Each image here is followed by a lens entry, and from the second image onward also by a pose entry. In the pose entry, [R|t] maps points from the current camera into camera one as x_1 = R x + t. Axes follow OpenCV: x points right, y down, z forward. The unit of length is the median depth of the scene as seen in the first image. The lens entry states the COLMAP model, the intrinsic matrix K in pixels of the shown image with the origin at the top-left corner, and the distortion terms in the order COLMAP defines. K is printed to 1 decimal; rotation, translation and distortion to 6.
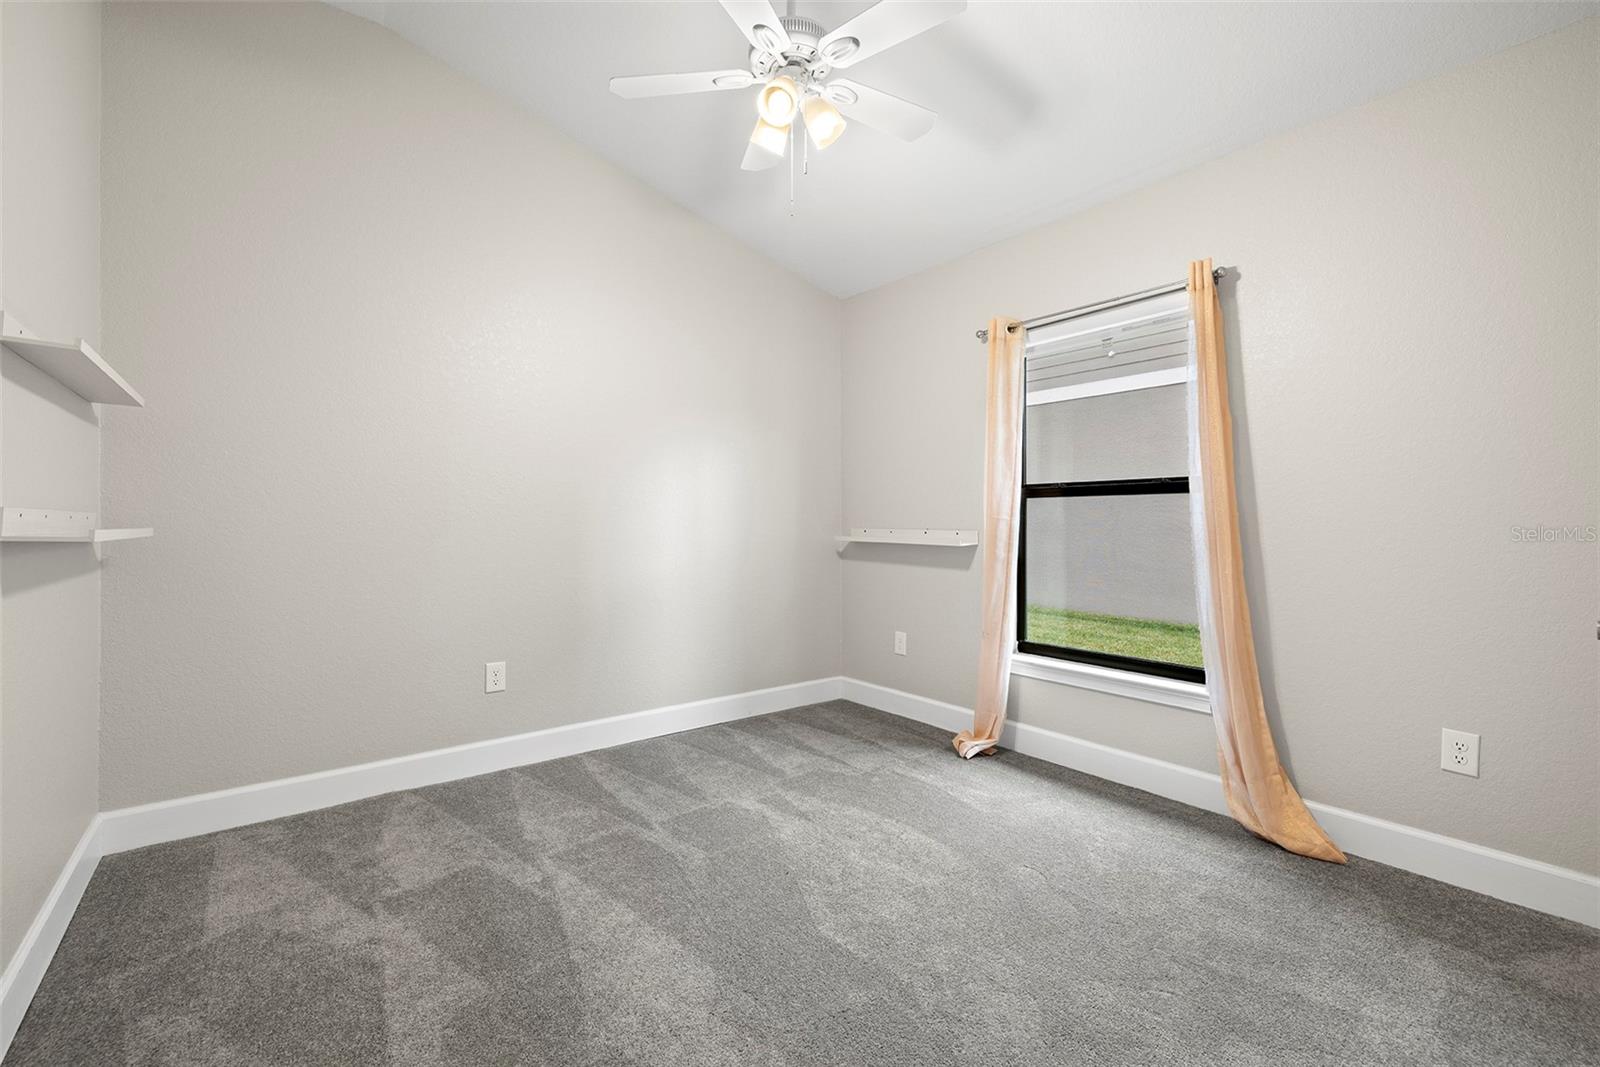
lens RADIAL K [[678.1, 0, 792.3], [0, 678.1, 523.4], [0, 0, 1]] dist [-0.002312, 0.000596]
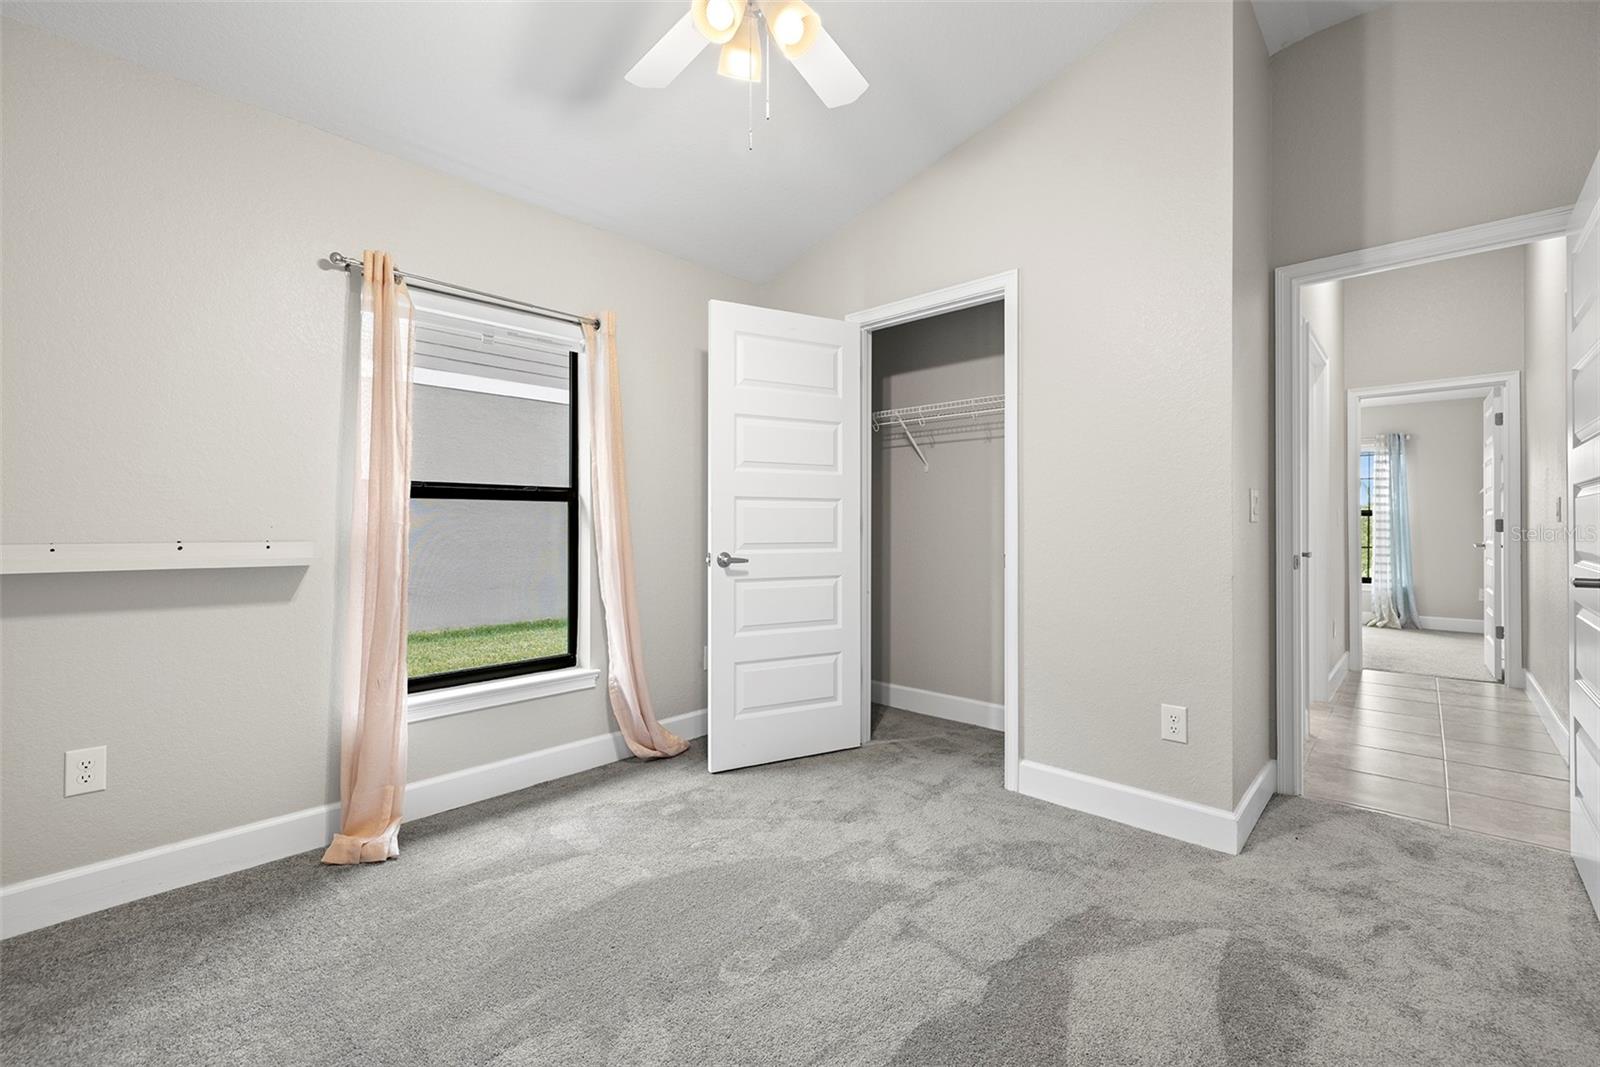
lens RADIAL K [[678.1, 0, 794.8], [0, 678.1, 525.5], [0, 0, 1]] dist [-0.002312, 0.000596]
pose [[-0.155478, 0.003441, 0.987833, -0.546628], [0.007235, 0.999971, -0.002345, 0.000813], [-0.987813, 0.006783, -0.155499, 0.726781]]
